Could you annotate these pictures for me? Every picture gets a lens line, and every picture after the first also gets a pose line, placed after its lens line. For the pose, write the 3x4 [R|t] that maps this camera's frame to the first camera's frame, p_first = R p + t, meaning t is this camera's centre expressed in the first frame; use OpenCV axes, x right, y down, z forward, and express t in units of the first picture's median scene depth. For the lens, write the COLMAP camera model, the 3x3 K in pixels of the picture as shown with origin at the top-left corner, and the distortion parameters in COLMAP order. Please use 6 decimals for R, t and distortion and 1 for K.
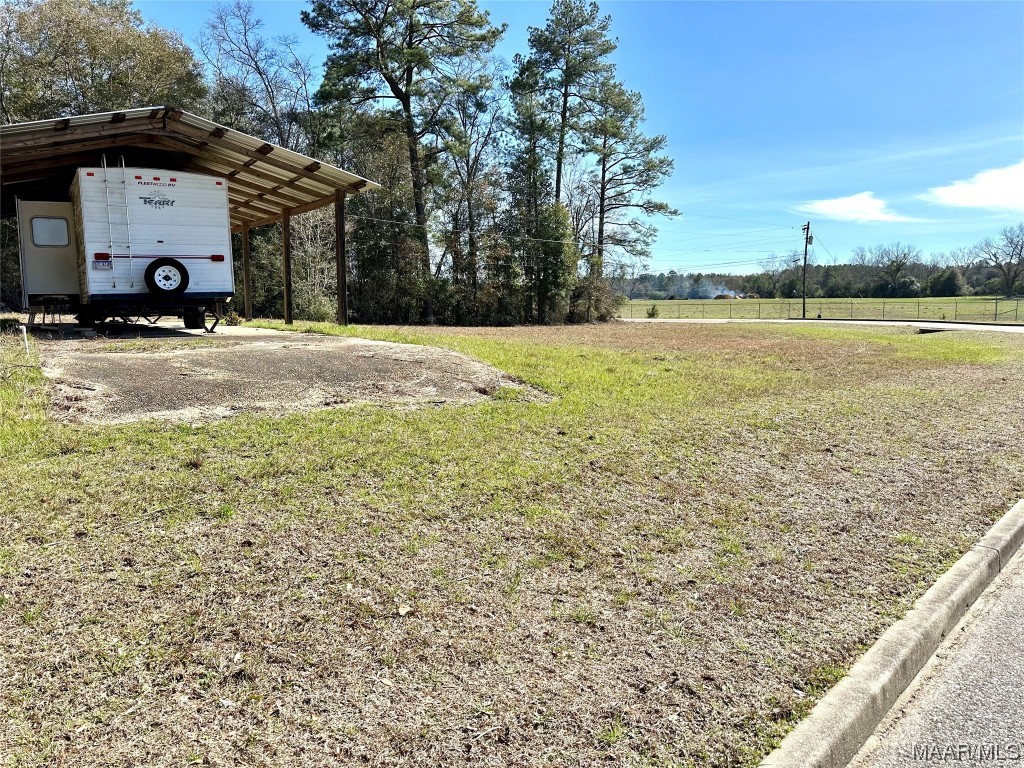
lens RADIAL K [[715.8, 0, 509.8], [0, 715.8, 380.5], [0, 0, 1]] dist [0.157505, -0.250241]
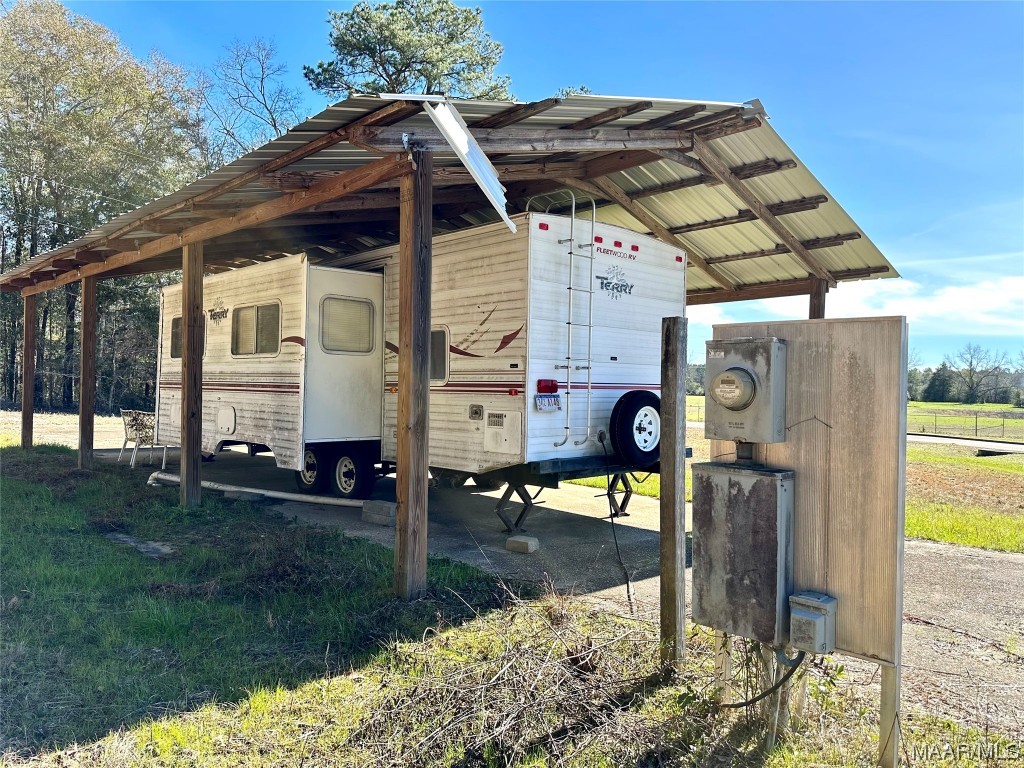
lens RADIAL K [[715.8, 0, 509.8], [0, 715.8, 380.5], [0, 0, 1]] dist [0.157505, -0.250241]
pose [[0.982678, 0.038794, 0.181217, -0.690267], [-0.017326, 0.992793, -0.118580, -0.116659], [-0.184511, 0.113386, 0.976268, 0.534584]]
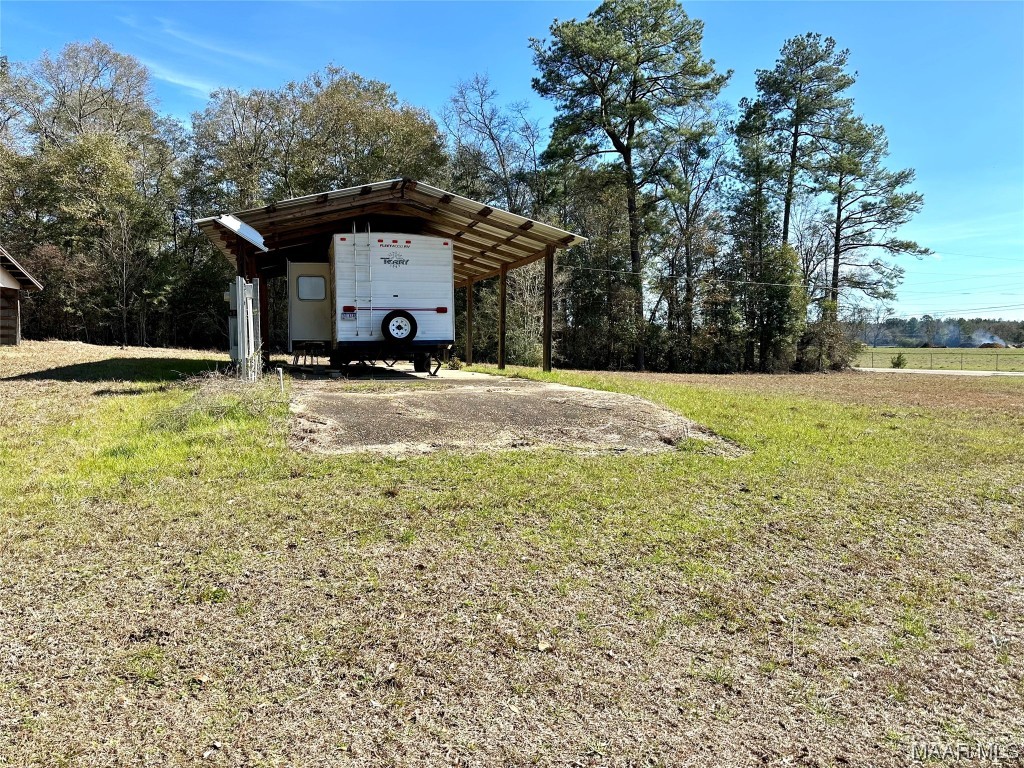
lens RADIAL K [[715.8, 0, 509.8], [0, 715.8, 380.5], [0, 0, 1]] dist [0.157505, -0.250241]
pose [[0.956148, 0.023733, -0.291921, 0.026188], [-0.041970, 0.997527, -0.056372, -0.002024], [0.289861, 0.066152, 0.954780, -0.012992]]
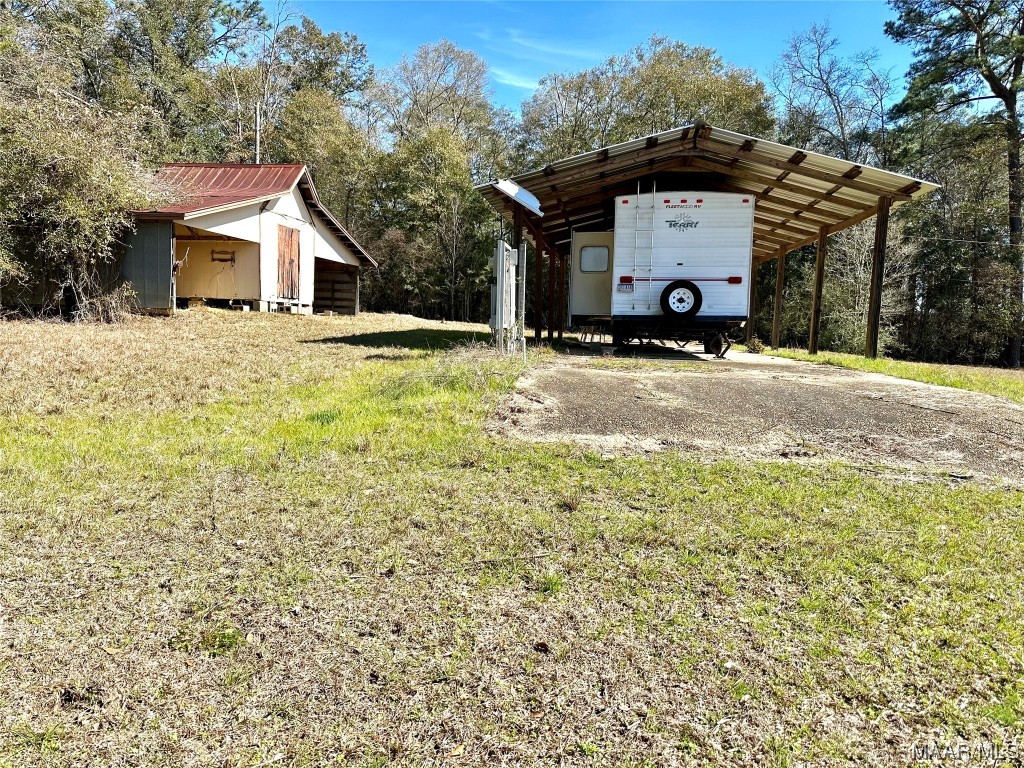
lens RADIAL K [[721.4, 0, 518.5], [0, 721.4, 380.3], [0, 0, 1]] dist [0.099255, -0.139252]
pose [[0.755388, 0.083110, -0.649986, 0.013408], [-0.111256, 0.993789, -0.002228, -0.006073], [0.645764, 0.073997, 0.759943, 0.126863]]
